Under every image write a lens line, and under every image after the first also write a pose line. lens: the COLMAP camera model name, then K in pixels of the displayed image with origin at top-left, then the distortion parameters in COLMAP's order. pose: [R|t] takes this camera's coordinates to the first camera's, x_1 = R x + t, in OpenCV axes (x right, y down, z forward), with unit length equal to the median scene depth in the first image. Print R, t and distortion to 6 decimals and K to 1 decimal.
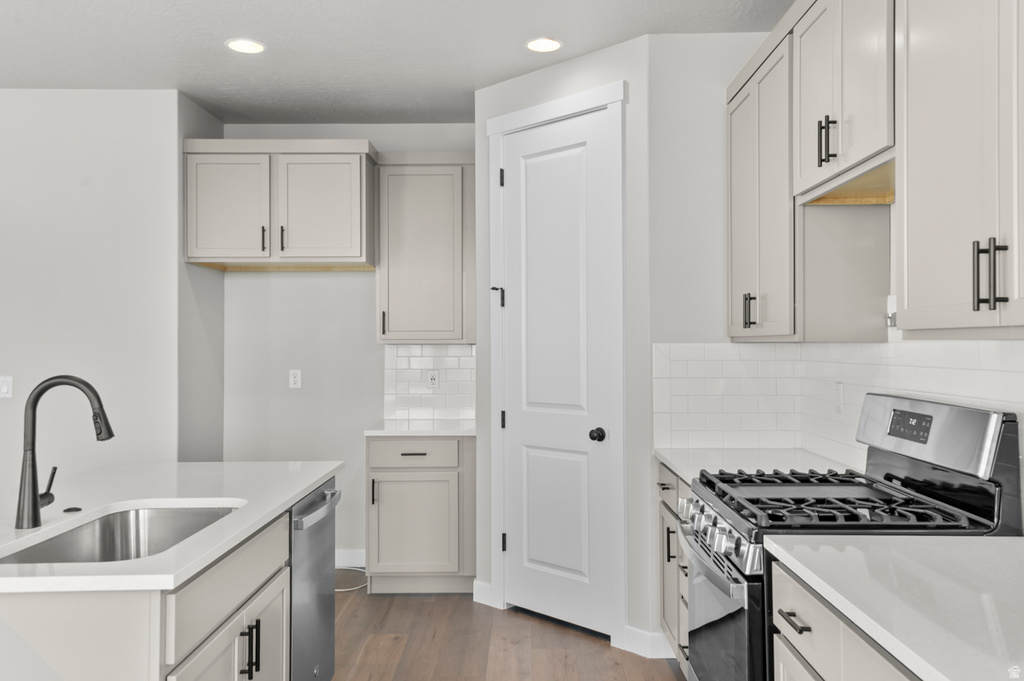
lens RADIAL K [[853.6, 0, 512.0], [0, 853.6, 340.5], [0, 0, 1]] dist [0.048337, -0.000497]
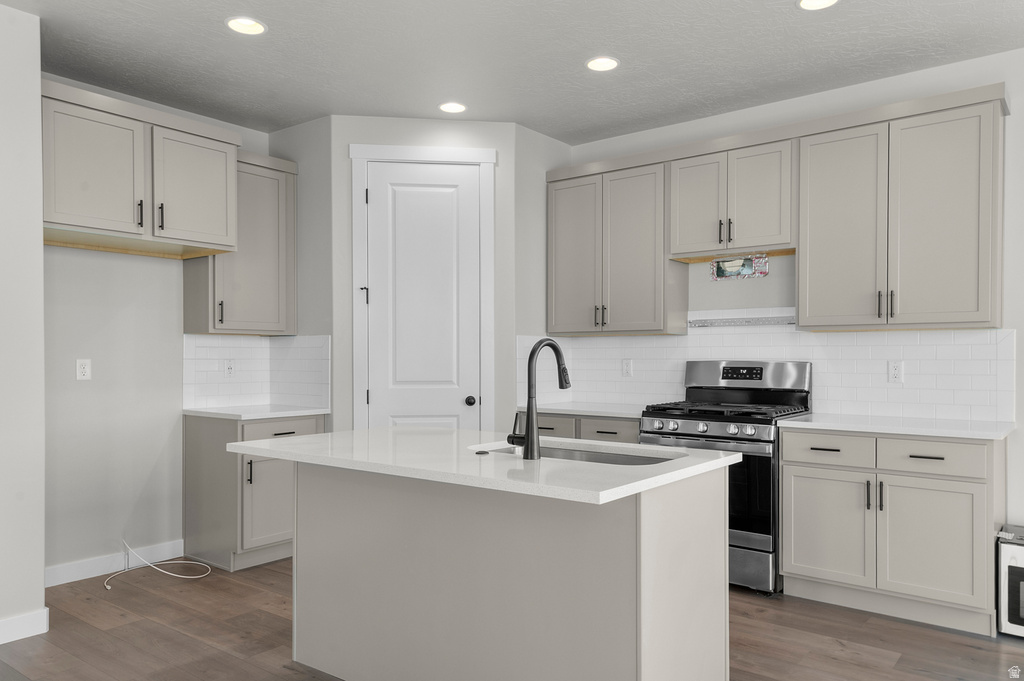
lens RADIAL K [[722.0, 0, 513.7], [0, 722.0, 374.1], [0, 0, 1]] dist [0.005388, 0.005195]
pose [[0.603053, -0.013937, 0.797579, -0.719245], [-0.005078, 0.999760, 0.021309, 0.038009], [-0.797685, -0.016901, 0.602838, 0.220550]]
